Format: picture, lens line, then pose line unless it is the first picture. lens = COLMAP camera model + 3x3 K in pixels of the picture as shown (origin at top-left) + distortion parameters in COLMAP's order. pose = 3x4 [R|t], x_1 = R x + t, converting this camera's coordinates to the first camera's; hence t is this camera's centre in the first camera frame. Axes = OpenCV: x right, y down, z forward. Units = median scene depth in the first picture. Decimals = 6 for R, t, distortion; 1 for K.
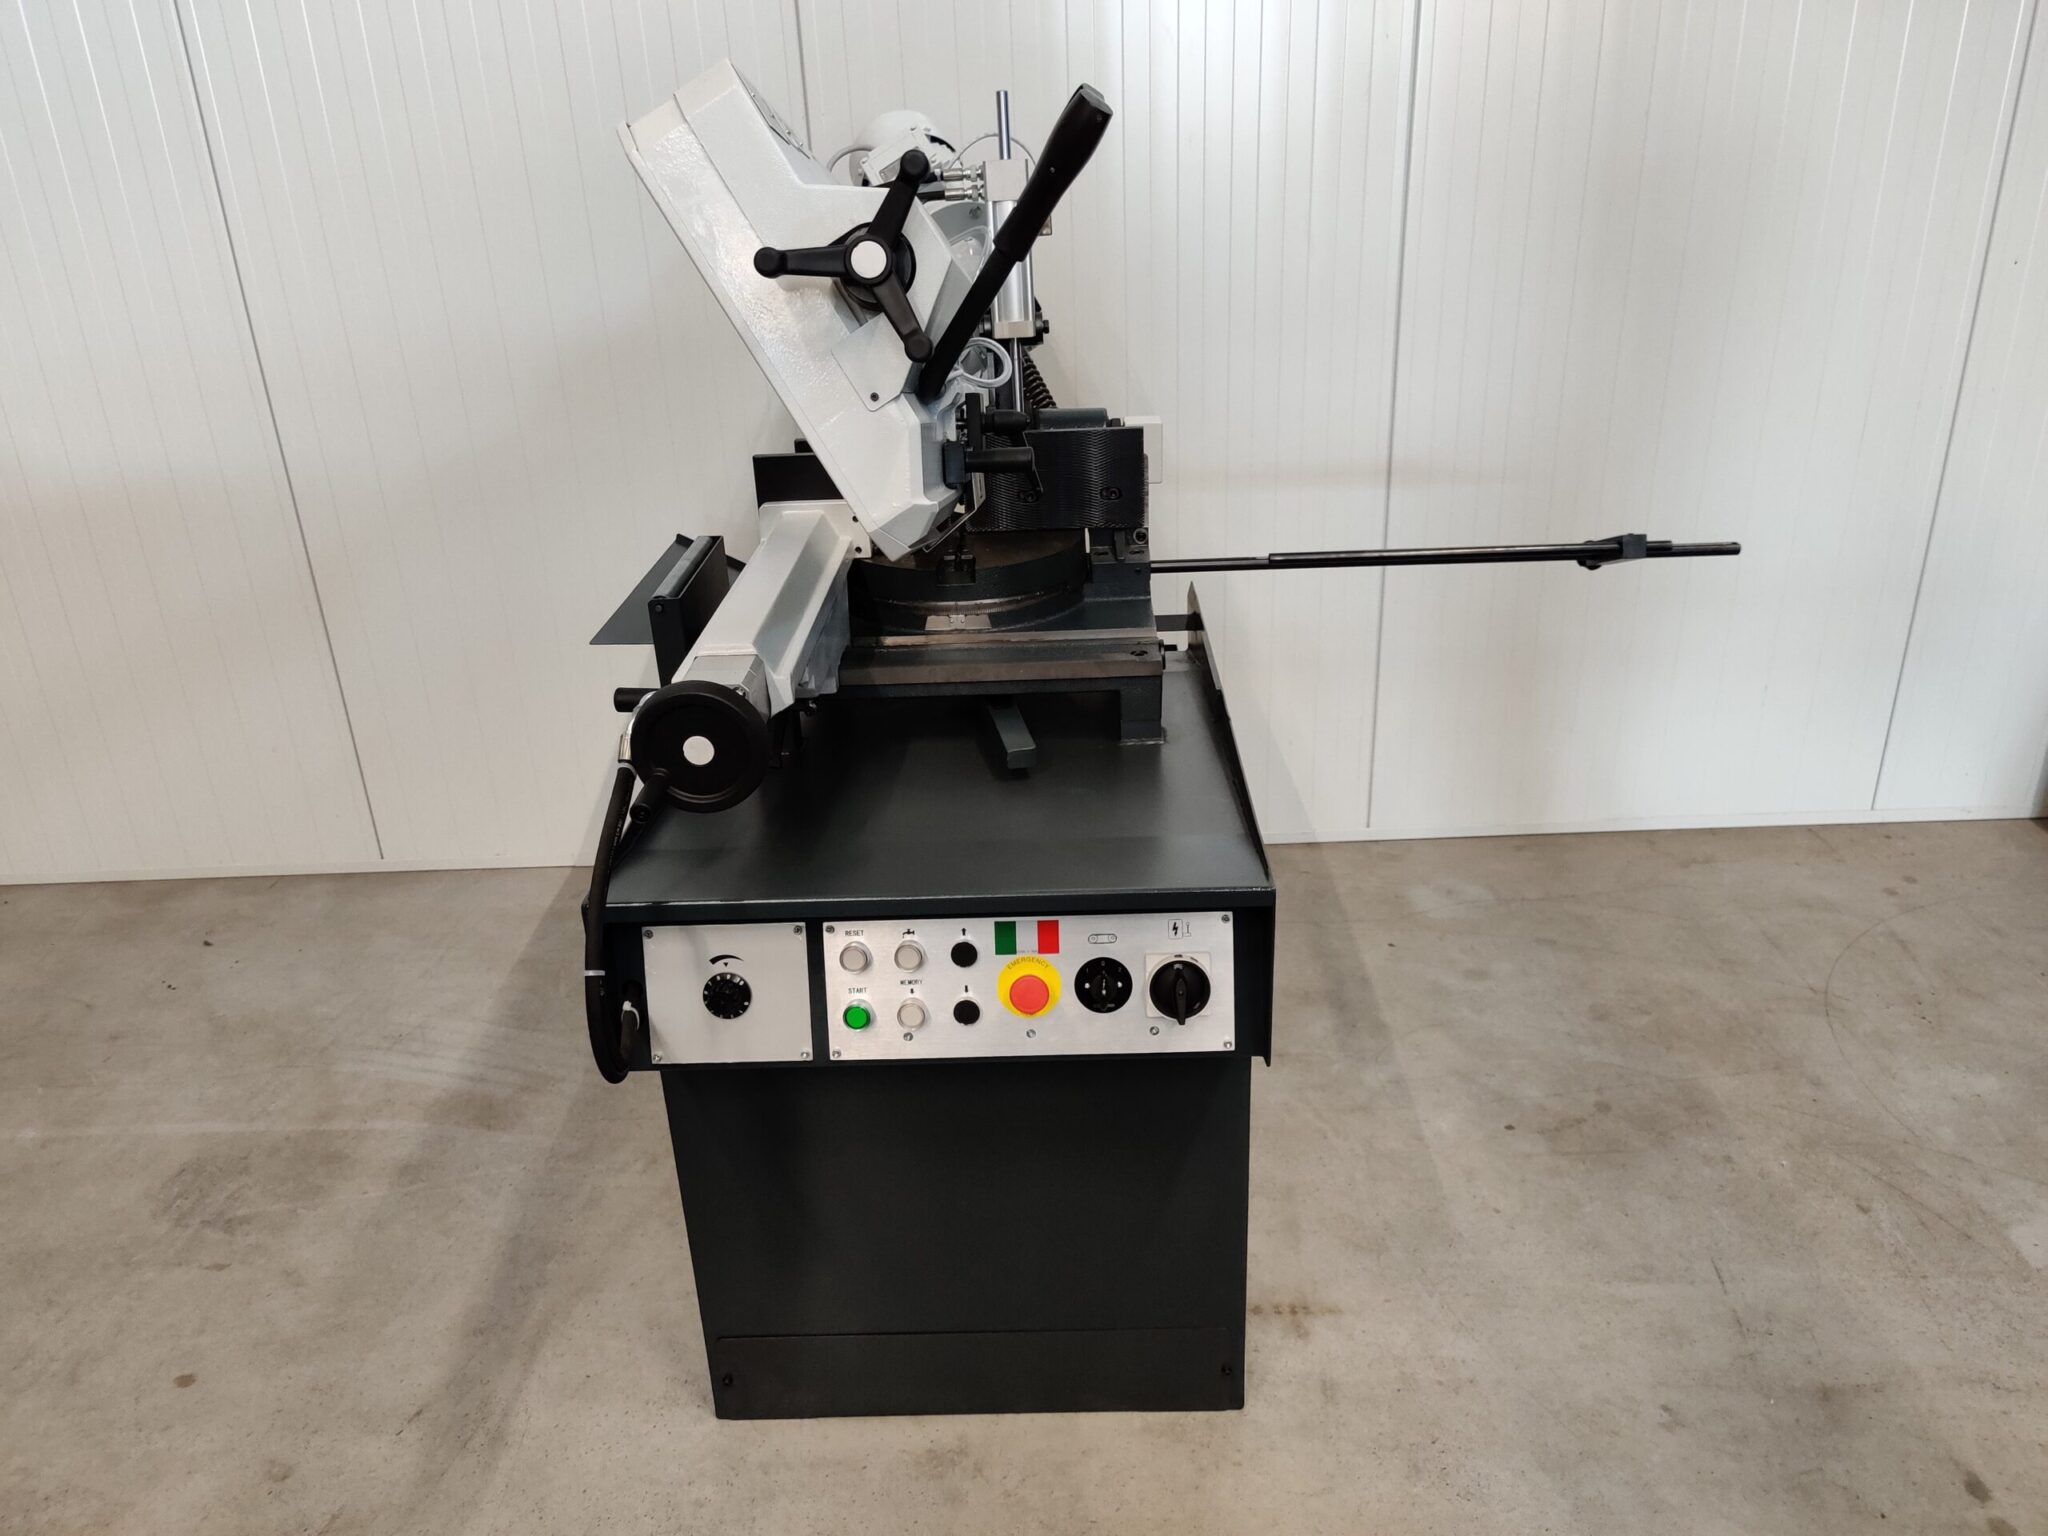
lens RADIAL K [[1581.3, 0, 1037.5], [0, 1581.3, 772.4], [0, 0, 1]] dist [0.038525, -0.066417]
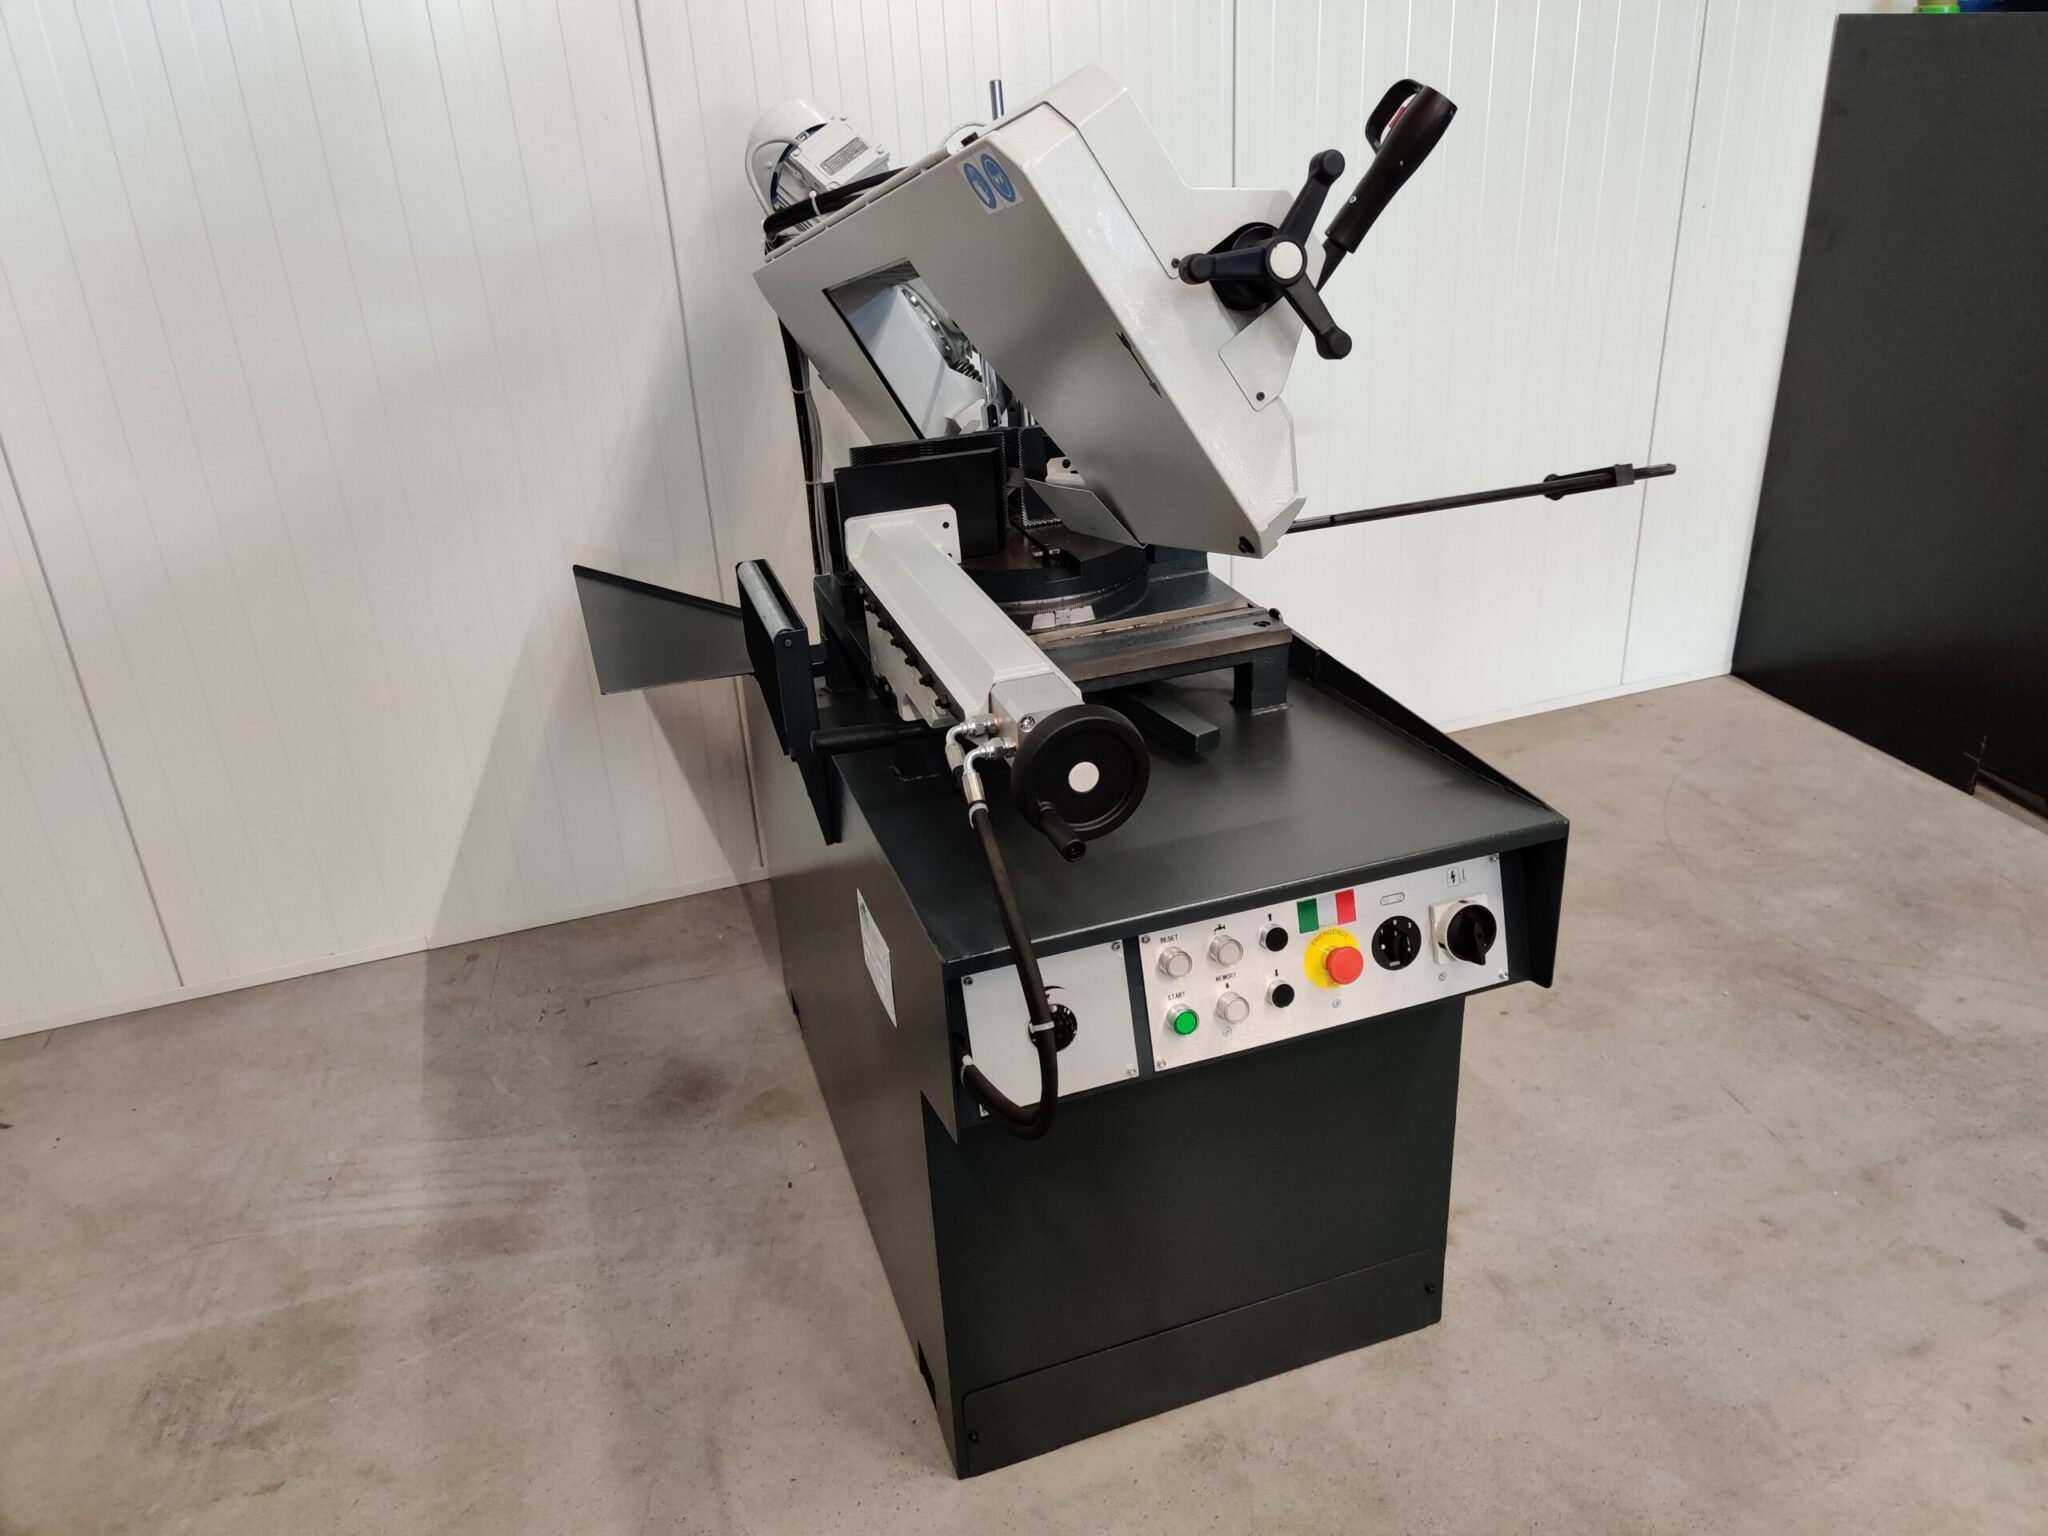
lens RADIAL K [[1573.7, 0, 1063.2], [0, 1573.7, 730.4], [0, 0, 1]] dist [0.051962, -0.090169]
pose [[0.935954, -0.149092, 0.319002, -0.363846], [0.150825, 0.988370, 0.019414, -0.043079], [-0.318186, 0.029943, 0.947555, 0.067639]]
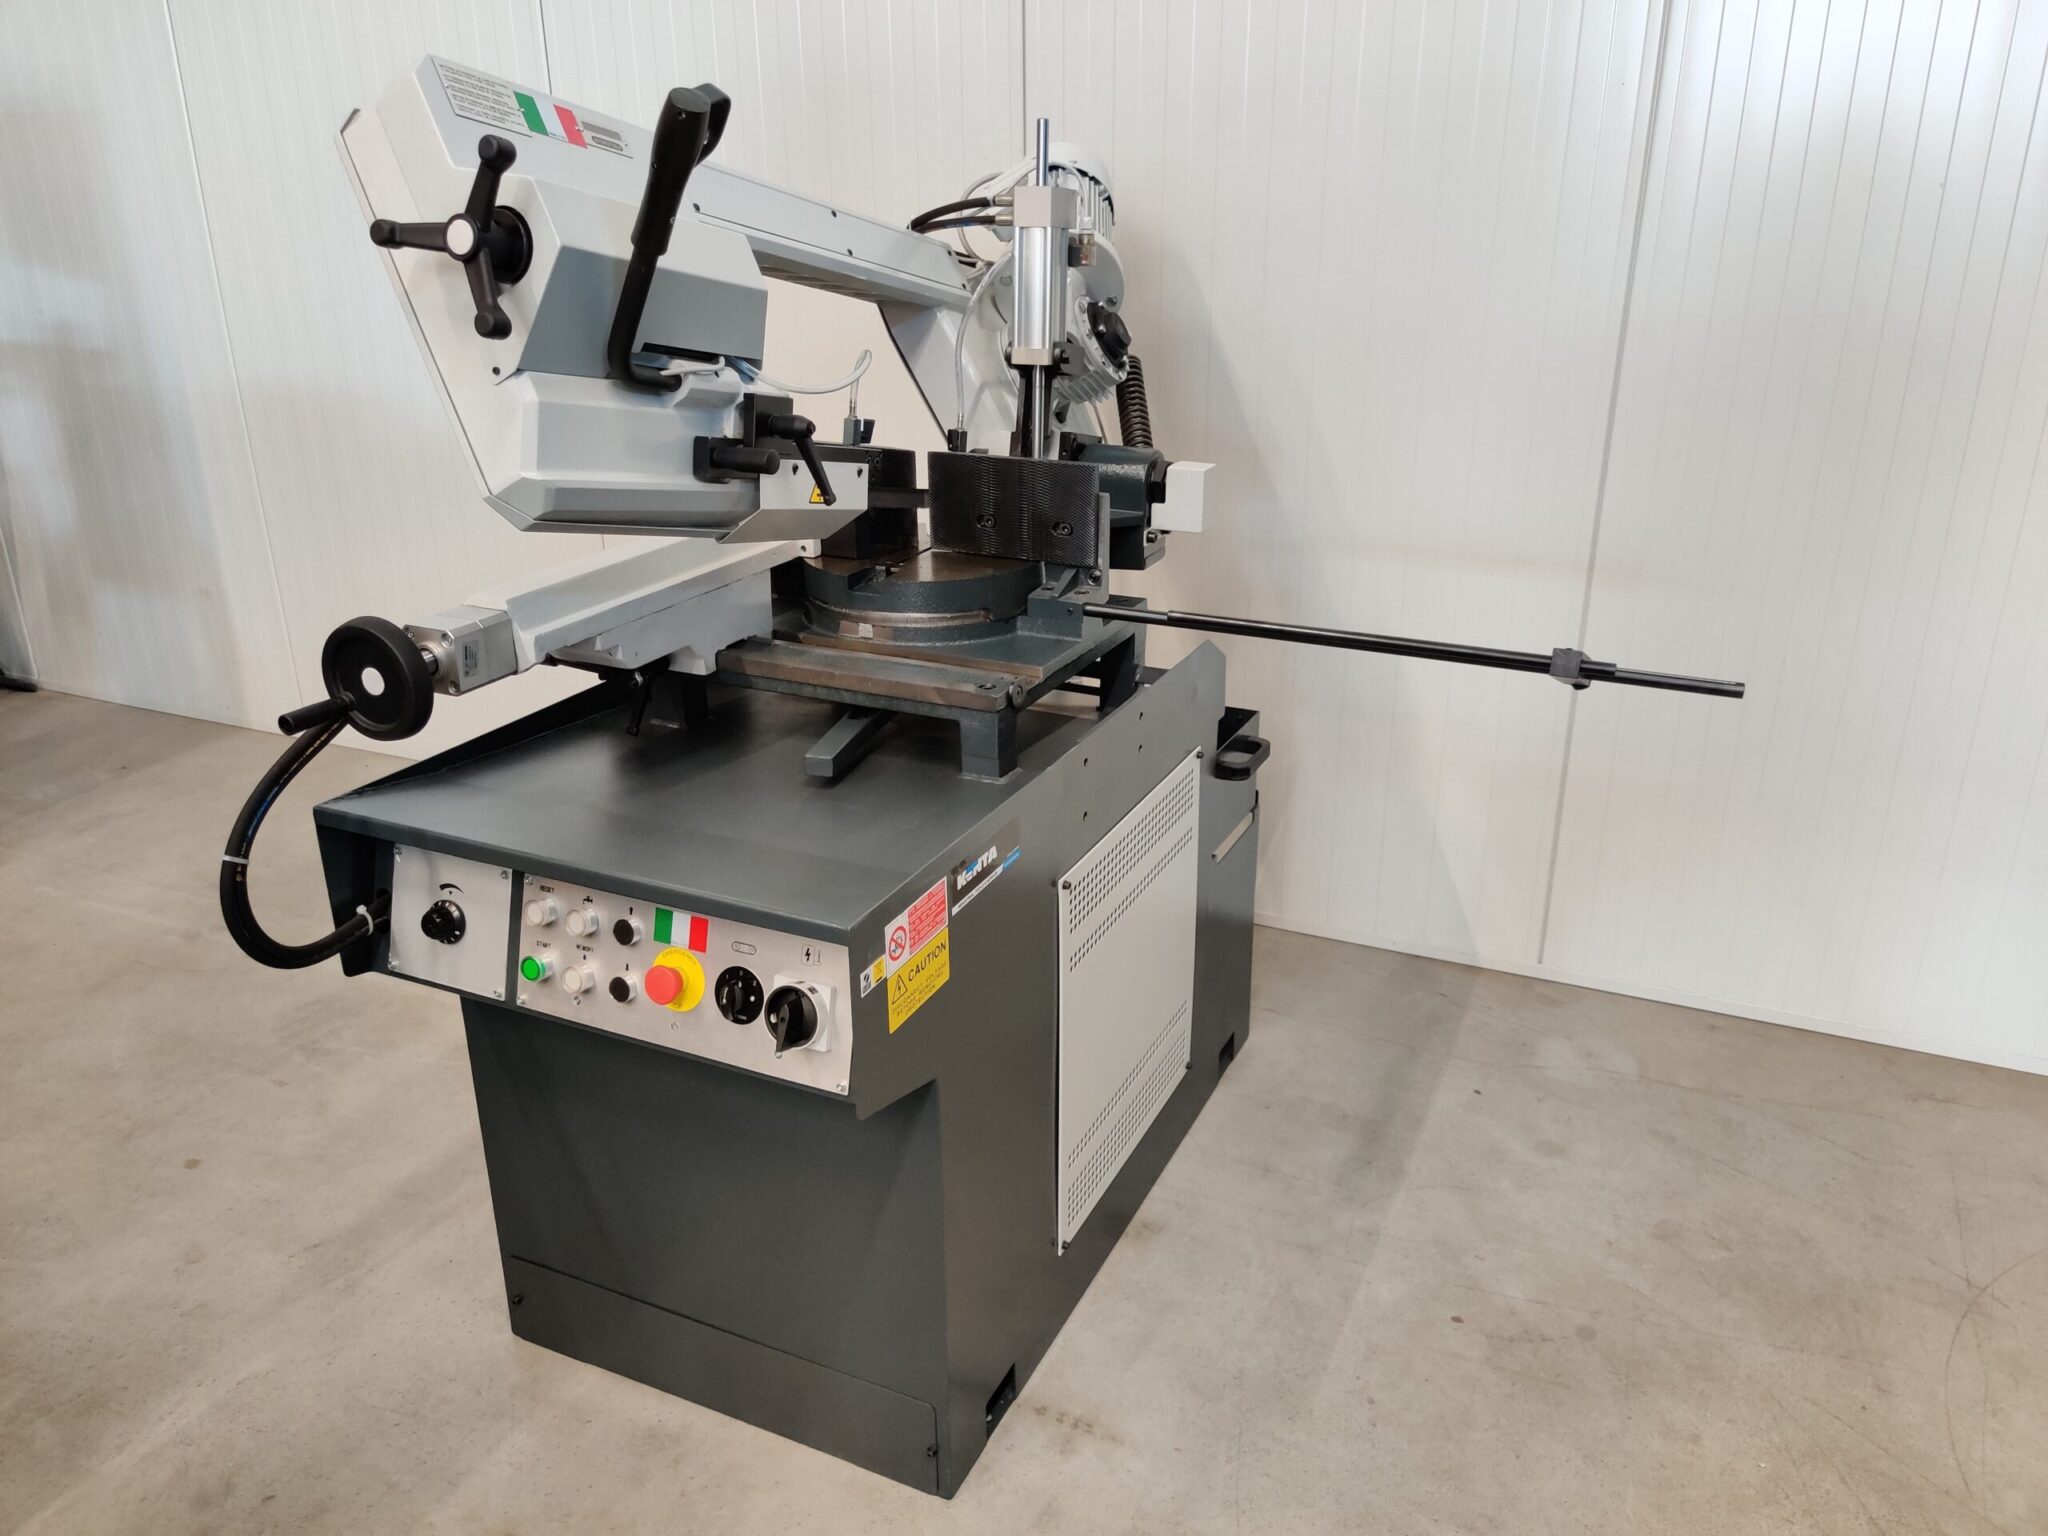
lens RADIAL K [[1565.0, 0, 1035.1], [0, 1565.0, 751.0], [0, 0, 1]] dist [0.057887, -0.094278]
pose [[0.909359, 0.179523, -0.375284, 0.423115], [-0.196197, 0.980544, -0.006352, -0.034042], [0.366842, 0.079406, 0.926888, 0.117116]]
